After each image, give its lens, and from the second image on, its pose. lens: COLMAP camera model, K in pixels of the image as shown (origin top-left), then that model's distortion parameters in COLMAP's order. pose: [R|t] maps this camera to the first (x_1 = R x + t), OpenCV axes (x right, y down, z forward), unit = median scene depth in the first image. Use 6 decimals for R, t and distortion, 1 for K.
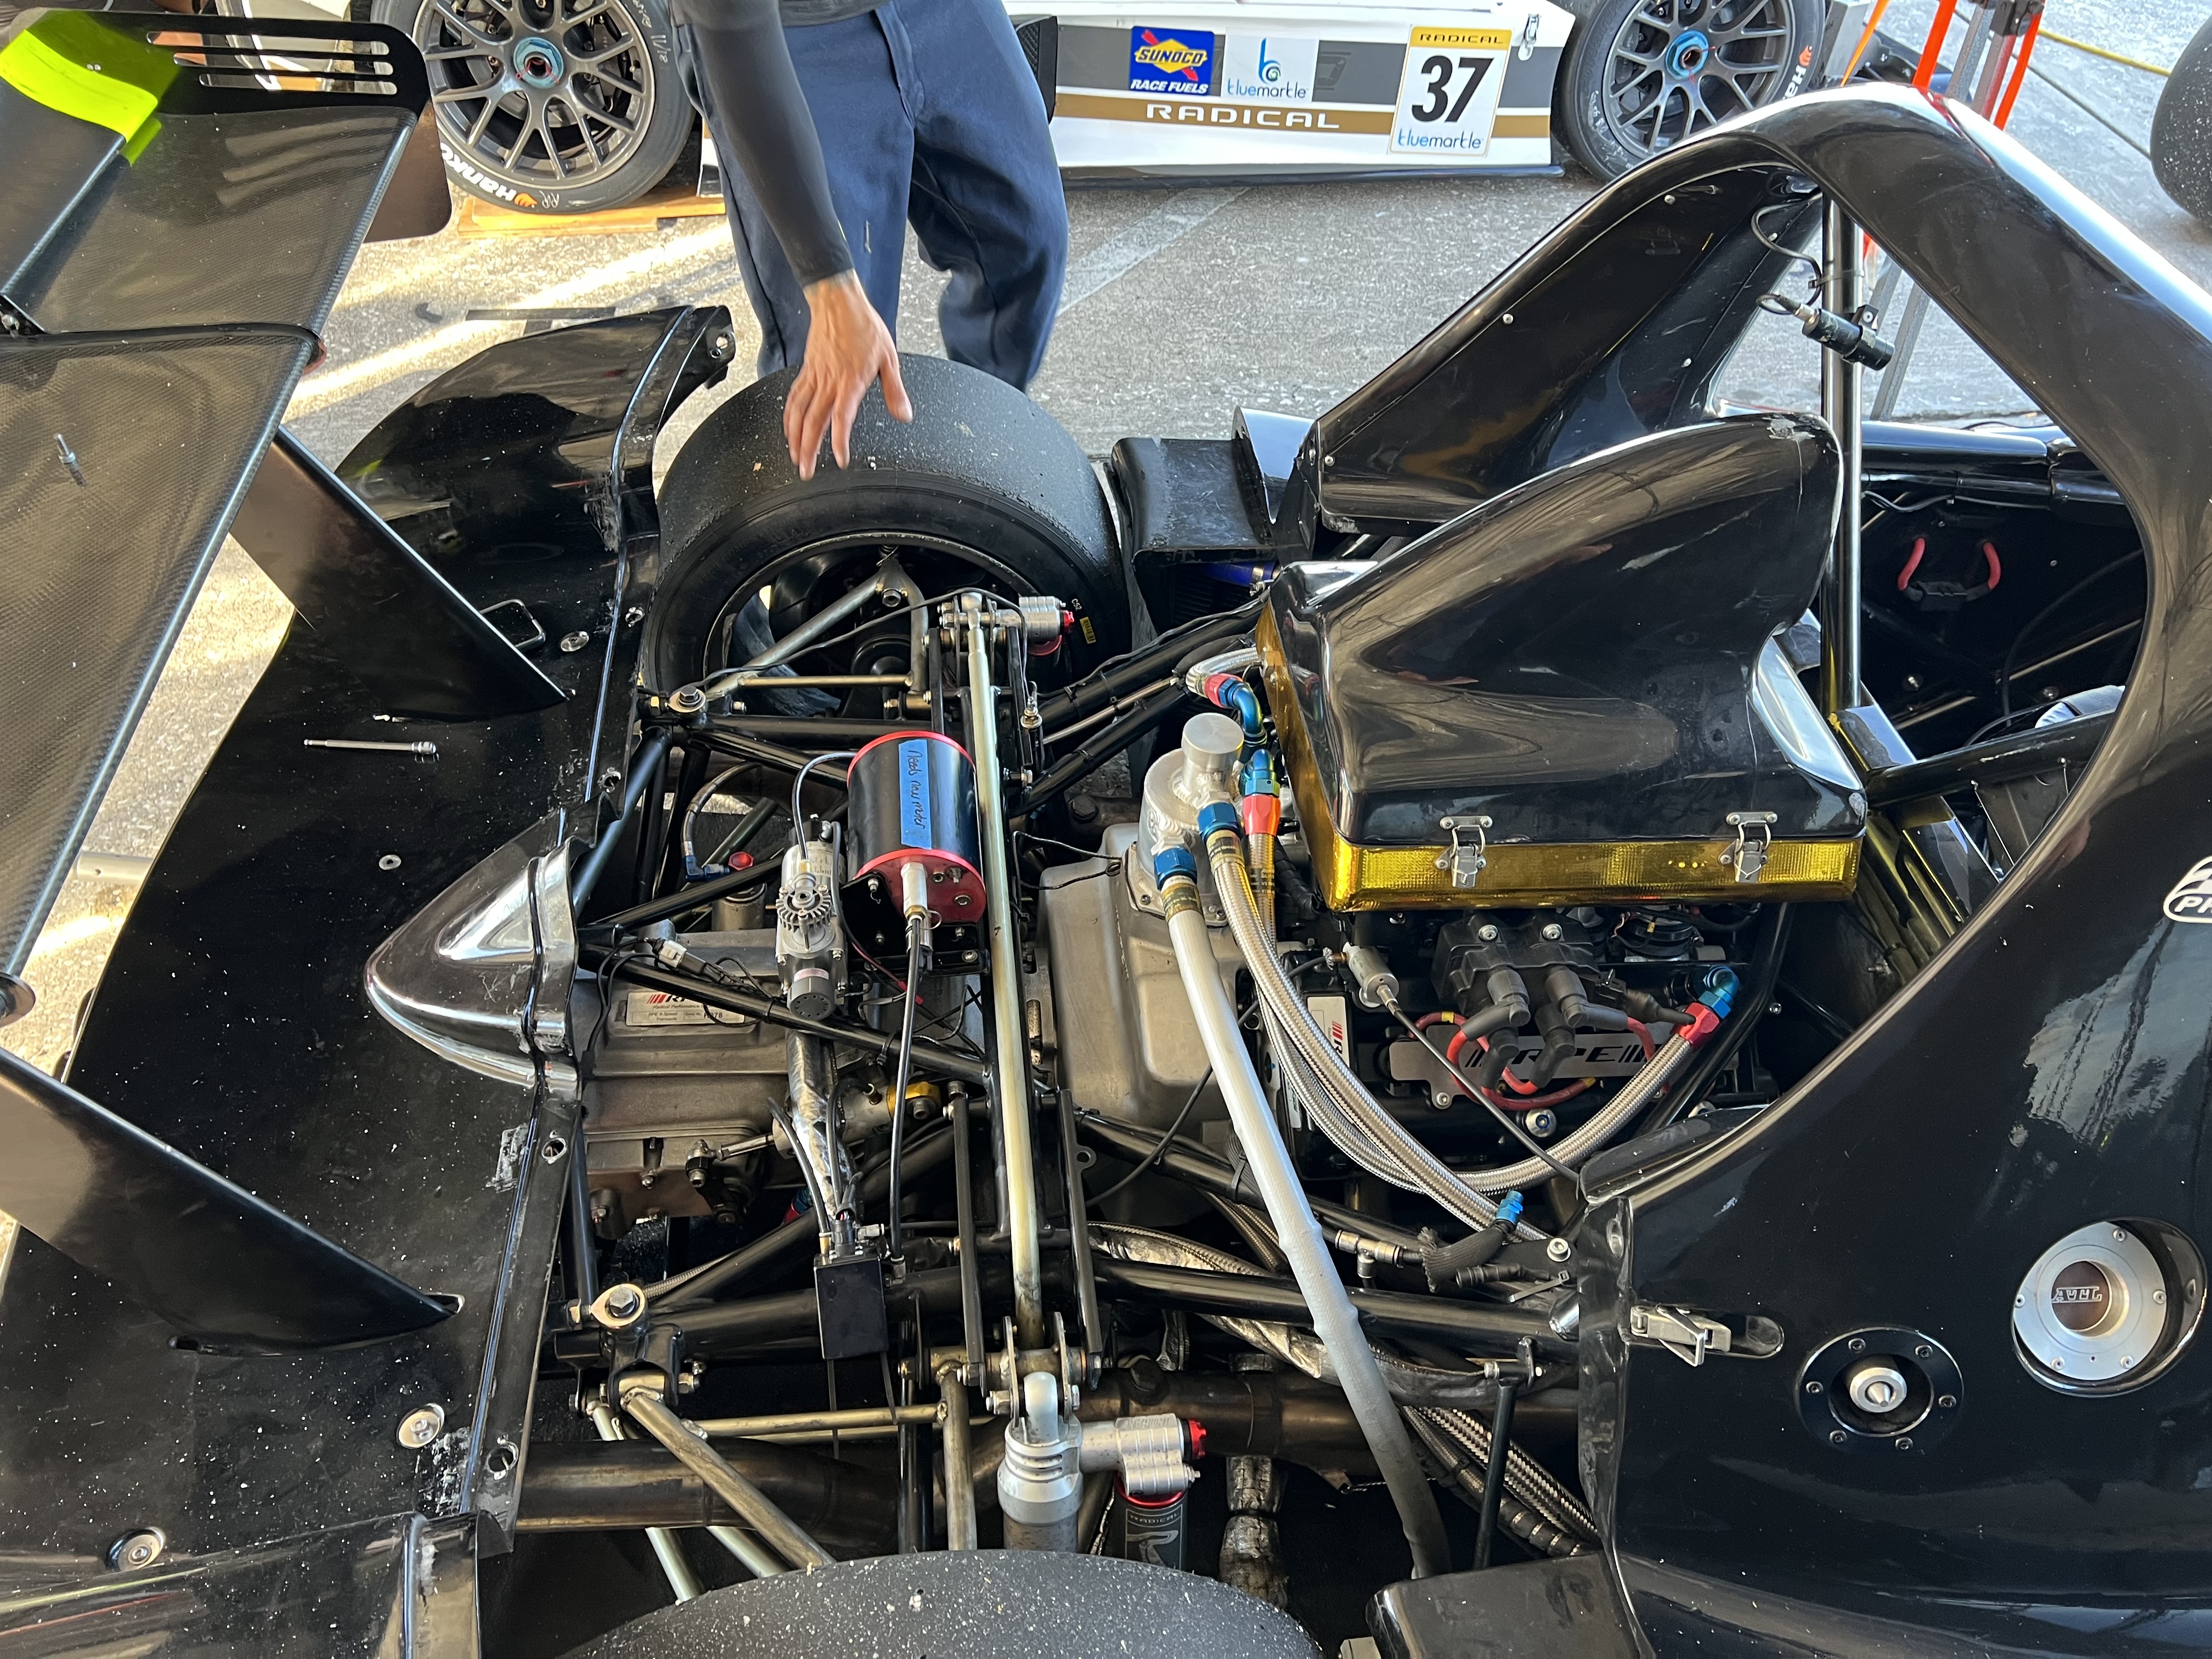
lens RADIAL K [[1652.4, 0, 1107.4], [0, 1652.4, 823.7], [0, 0, 1]] dist [0.050189, -0.056881]
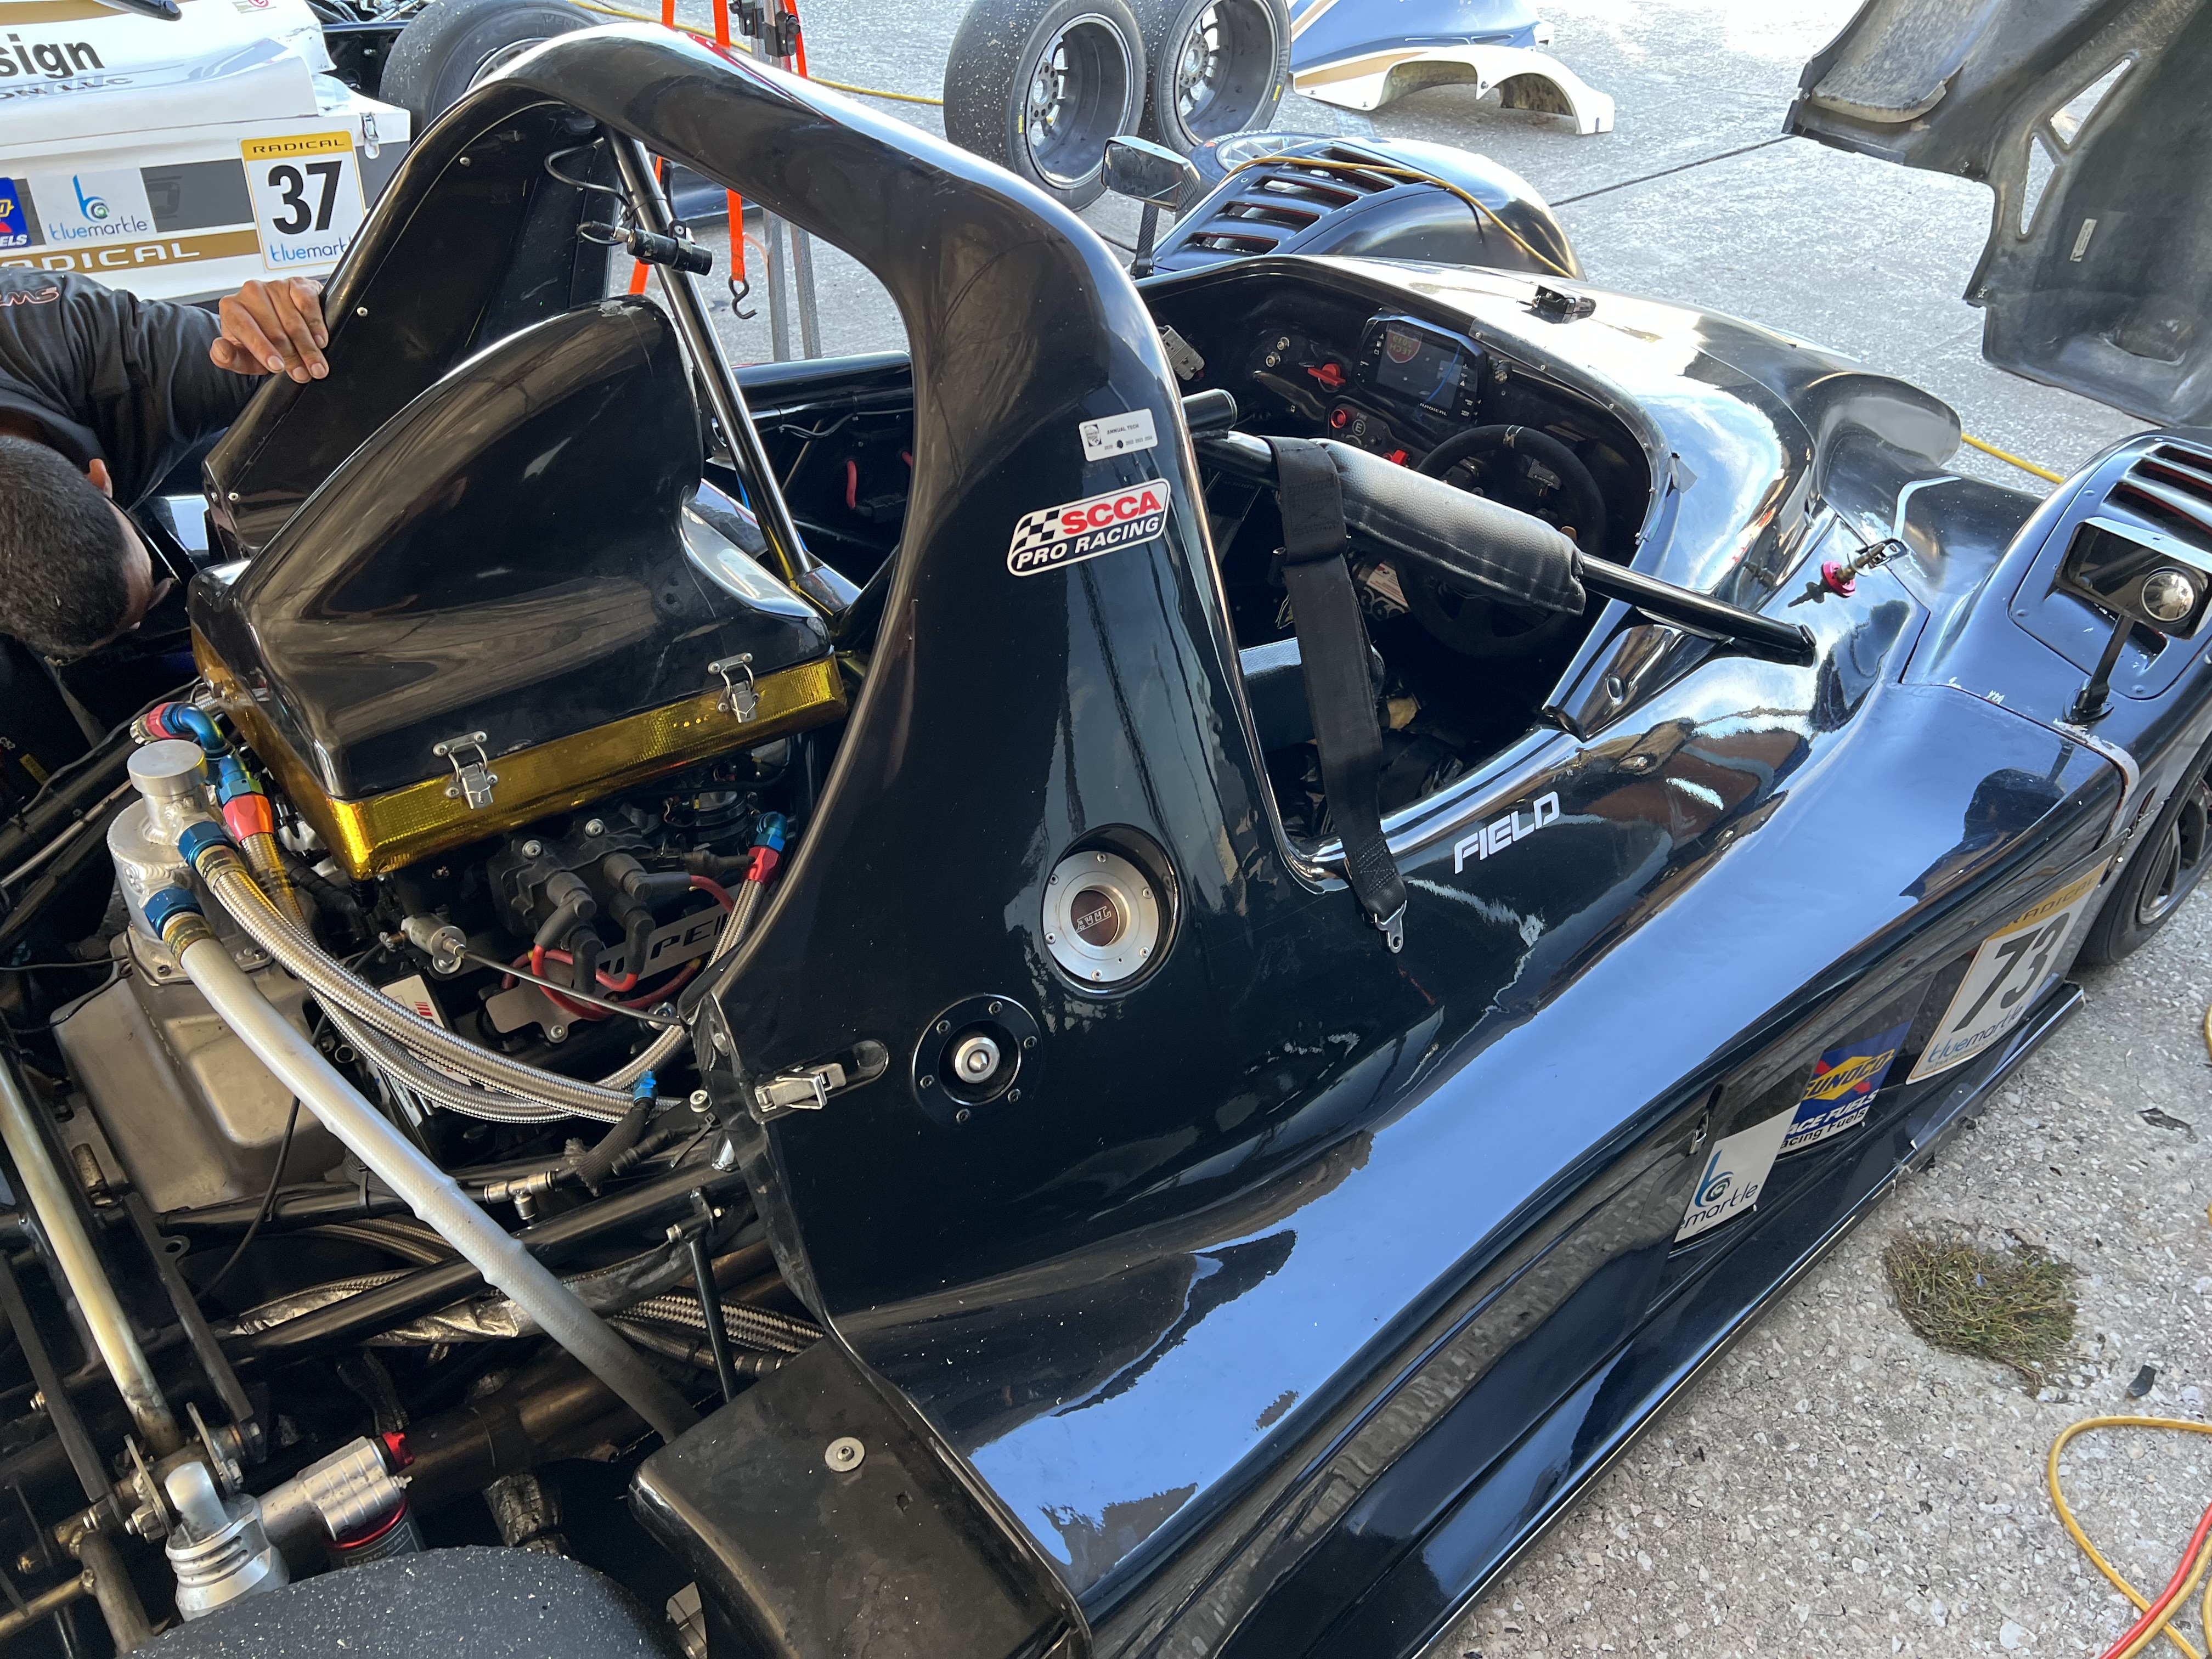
lens RADIAL K [[1652.4, 0, 1115.2], [0, 1652.4, 810.3], [0, 0, 1]] dist [0.050189, -0.056881]
pose [[0.819794, -0.326593, 0.470398, 0.053488], [0.362169, 0.931977, 0.015887, 0.151335], [-0.443588, 0.157340, 0.882312, -0.039389]]
